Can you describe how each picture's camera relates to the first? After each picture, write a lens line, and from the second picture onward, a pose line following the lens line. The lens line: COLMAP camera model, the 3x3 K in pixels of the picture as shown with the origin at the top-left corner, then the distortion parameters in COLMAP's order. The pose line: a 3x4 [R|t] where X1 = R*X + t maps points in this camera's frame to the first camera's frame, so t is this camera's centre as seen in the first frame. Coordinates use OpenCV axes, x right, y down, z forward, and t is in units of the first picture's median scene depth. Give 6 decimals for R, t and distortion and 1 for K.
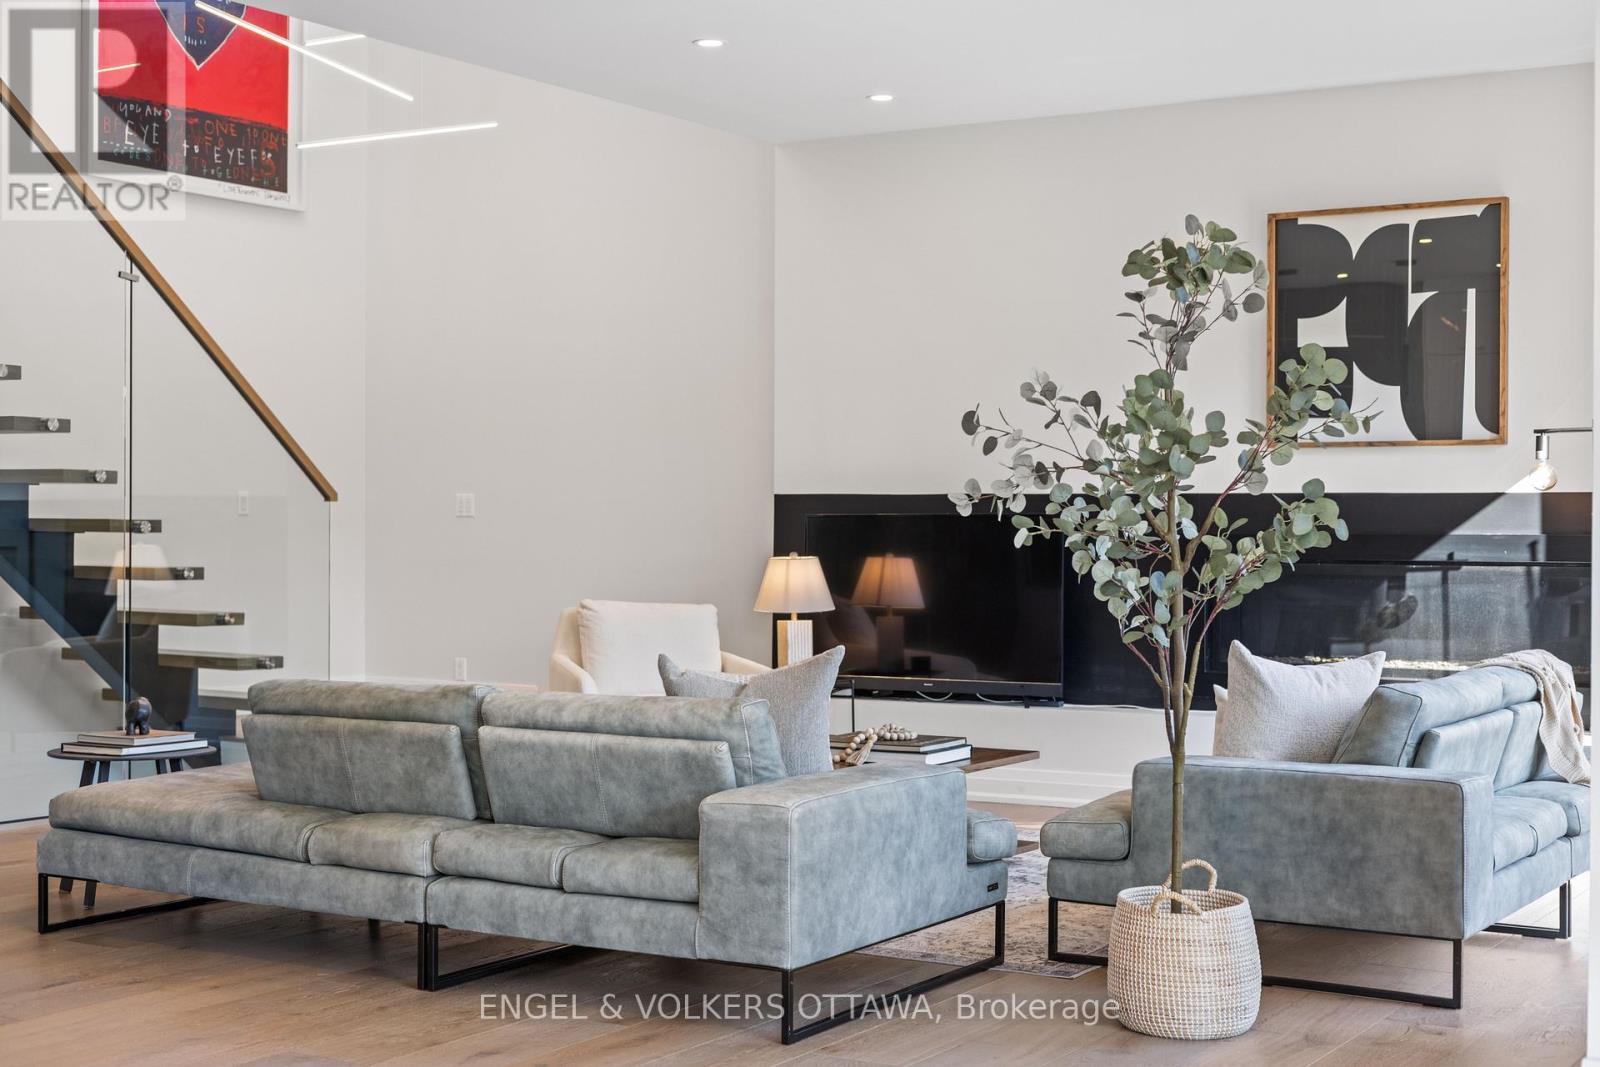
lens RADIAL K [[2243.0, 0, 800.0], [0, 2243.0, 533.5], [0, 0, 1]] dist [0.004170, 0.044356]
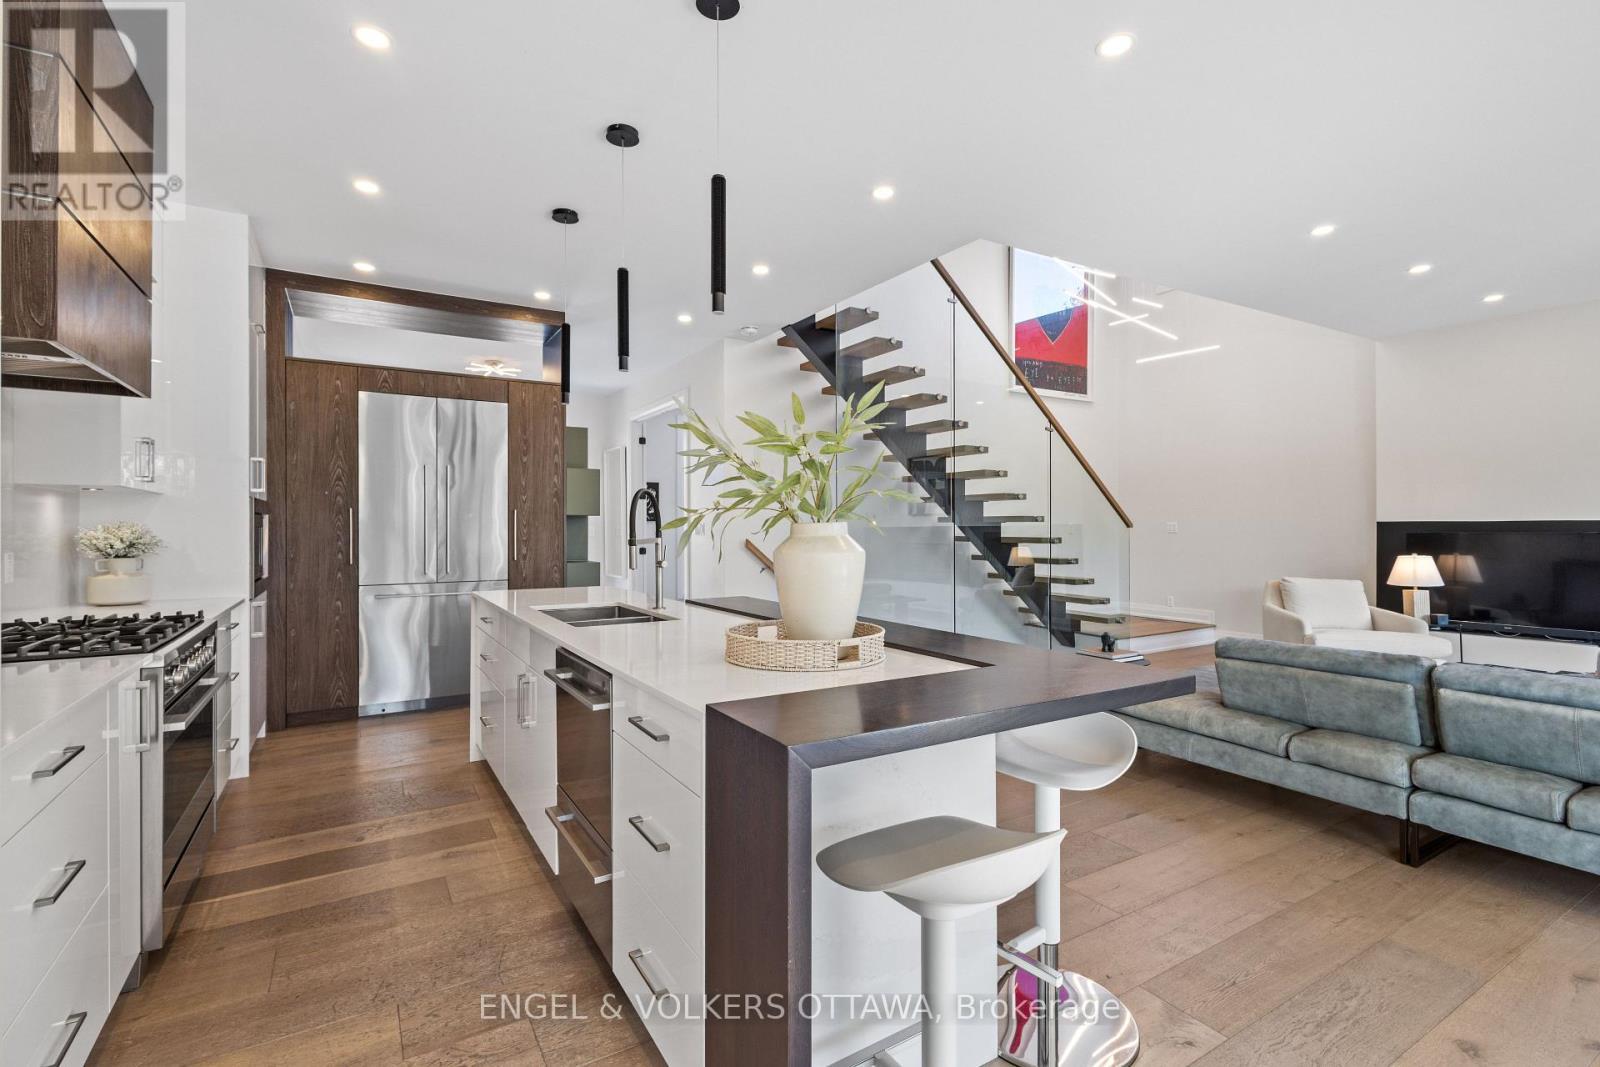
lens RADIAL K [[735.5, 0, 793.9], [0, 735.5, 520.9], [0, 0, 1]] dist [0.009073, -0.000522]
pose [[0.886644, -0.012957, -0.462272, -0.288290], [0.006182, 0.999850, -0.016167, -0.019720], [0.462412, 0.011477, 0.886591, 0.357454]]
